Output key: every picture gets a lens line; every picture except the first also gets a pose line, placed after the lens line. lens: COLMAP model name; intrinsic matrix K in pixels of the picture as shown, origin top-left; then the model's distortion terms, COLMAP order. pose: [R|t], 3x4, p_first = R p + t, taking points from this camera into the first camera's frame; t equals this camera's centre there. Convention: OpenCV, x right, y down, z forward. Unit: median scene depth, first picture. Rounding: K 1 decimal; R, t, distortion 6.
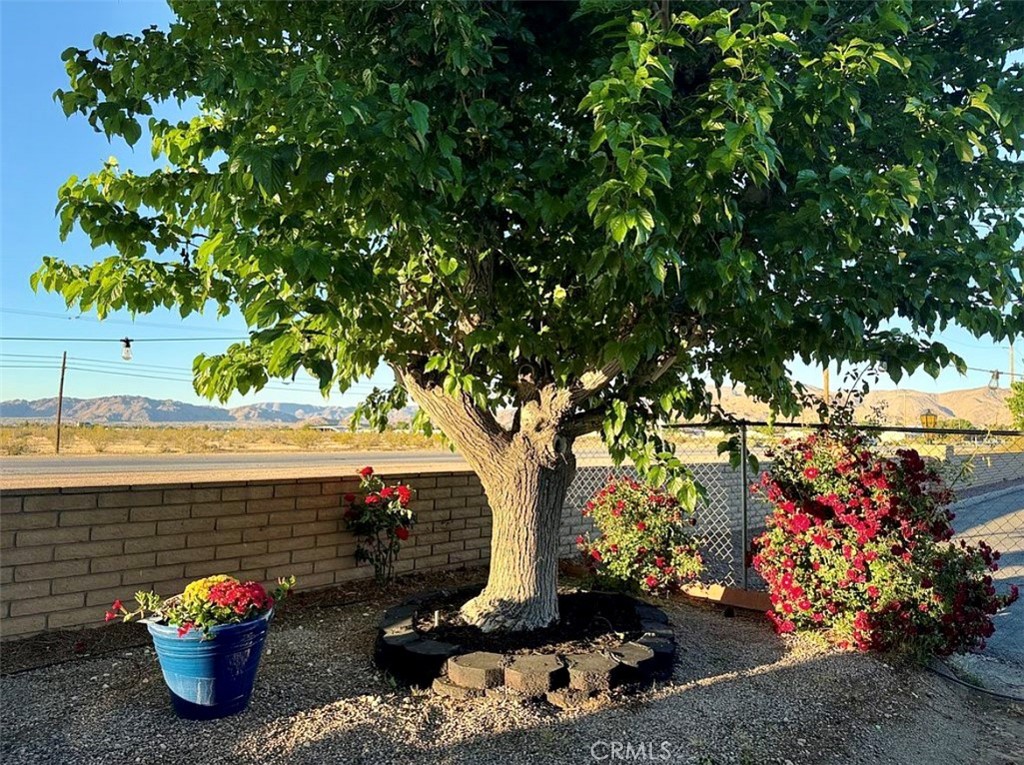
lens RADIAL K [[723.6, 0, 512.1], [0, 723.6, 383.2], [0, 0, 1]] dist [0.005343, 0.000673]
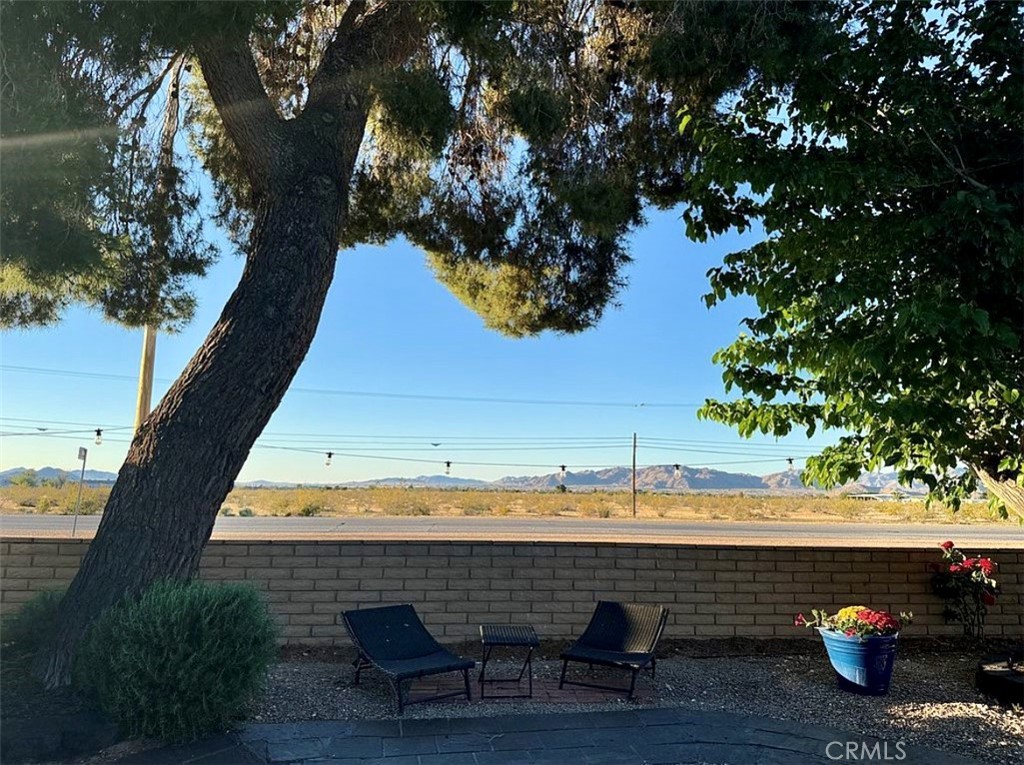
lens RADIAL K [[723.6, 0, 513.4], [0, 723.6, 379.9], [0, 0, 1]] dist [0.005343, 0.000673]
pose [[0.766458, -0.094918, -0.635242, 0.045486], [0.033468, 0.993579, -0.108079, -0.051758], [0.641422, 0.061577, 0.764713, -0.458633]]
